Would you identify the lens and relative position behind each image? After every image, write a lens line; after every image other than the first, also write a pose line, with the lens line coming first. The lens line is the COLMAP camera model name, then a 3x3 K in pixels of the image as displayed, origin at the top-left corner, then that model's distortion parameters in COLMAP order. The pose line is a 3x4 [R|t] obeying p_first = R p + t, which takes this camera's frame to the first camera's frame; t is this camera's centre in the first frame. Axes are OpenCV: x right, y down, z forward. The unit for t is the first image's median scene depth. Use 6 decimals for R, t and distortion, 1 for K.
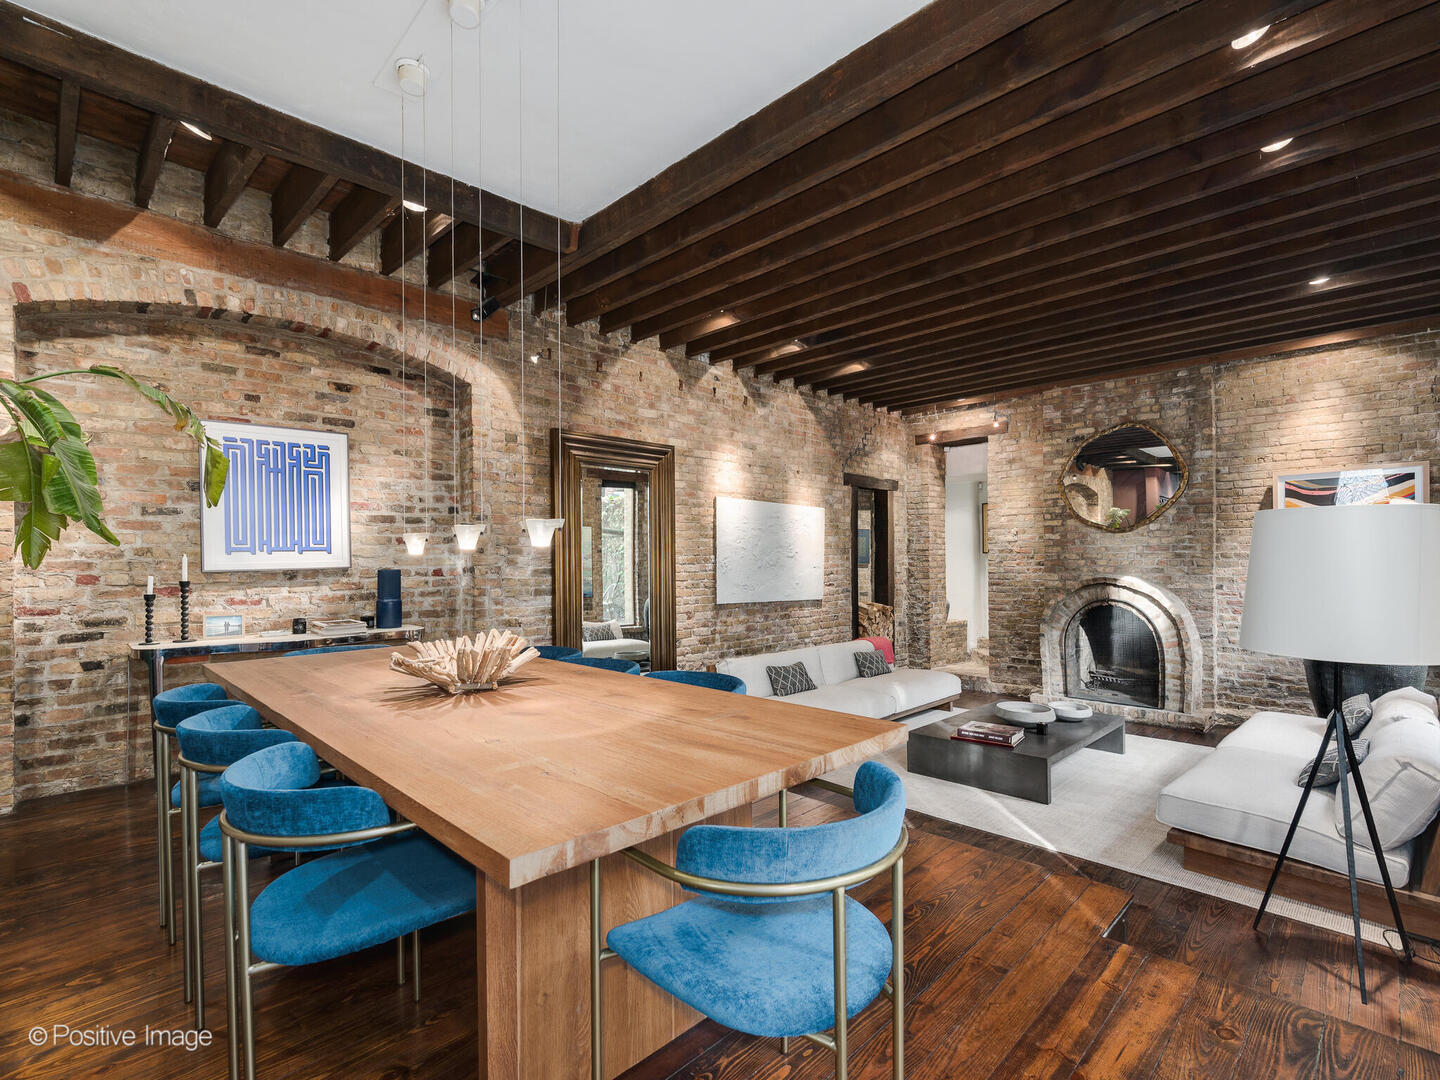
lens RADIAL K [[682.2, 0, 725.8], [0, 682.2, 557.1], [0, 0, 1]] dist [-0.000774, -0.000552]
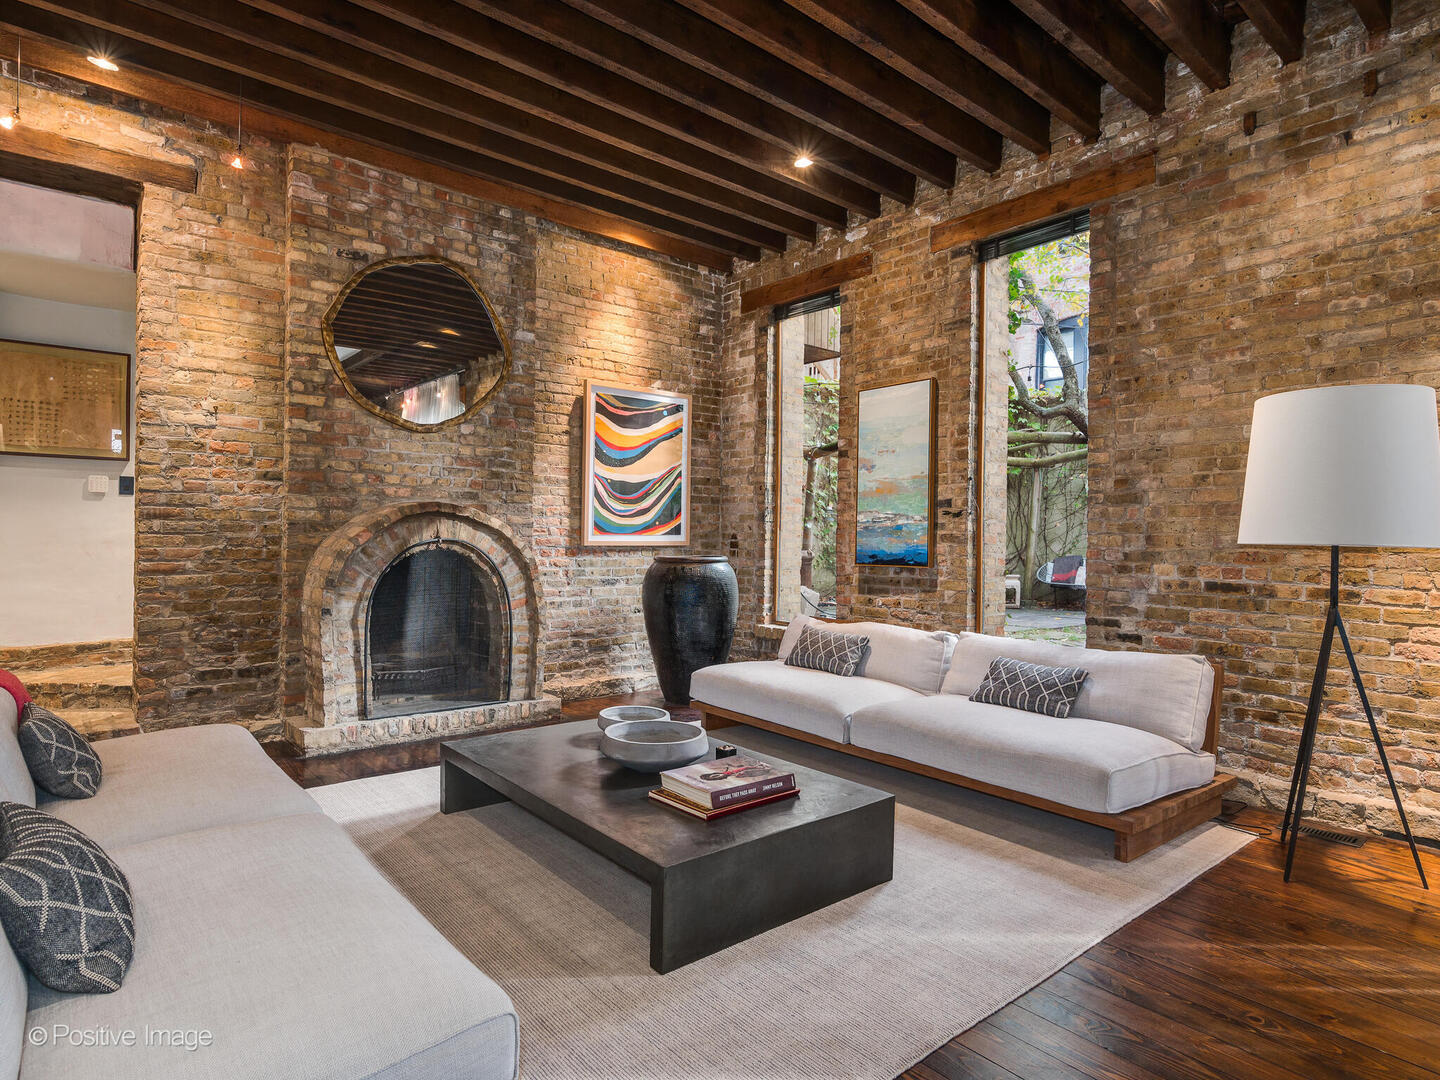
lens RADIAL K [[810.2, 0, 721.7], [0, 810.2, 533.3], [0, 0, 1]] dist [0.001268, -0.000376]
pose [[0.091063, 0.007498, 0.995817, -0.120620], [-0.019299, 0.999797, -0.005763, 0.053168], [-0.995658, -0.018693, 0.091189, 0.654520]]
